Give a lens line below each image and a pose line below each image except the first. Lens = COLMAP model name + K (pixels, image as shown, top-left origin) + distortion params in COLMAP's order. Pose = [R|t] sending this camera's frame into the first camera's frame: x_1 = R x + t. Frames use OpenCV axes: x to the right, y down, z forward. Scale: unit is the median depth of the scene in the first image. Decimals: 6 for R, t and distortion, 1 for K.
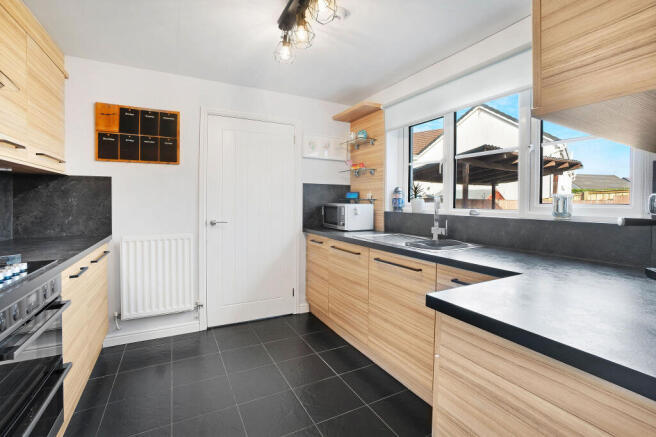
lens RADIAL K [[294.5, 0, 329.3], [0, 294.5, 210.3], [0, 0, 1]] dist [-0.045063, 0.016320]
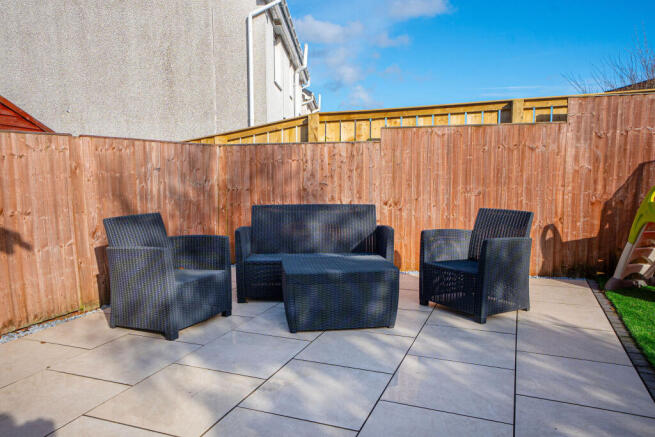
lens RADIAL K [[498.2, 0, 337.0], [0, 498.2, 216.1], [0, 0, 1]] dist [0.073164, -0.001082]
pose [[0.749249, -0.078230, 0.657652, 0.574728], [0.024092, 0.995561, 0.090978, -0.005505], [-0.661850, -0.052321, 0.747808, 0.601099]]
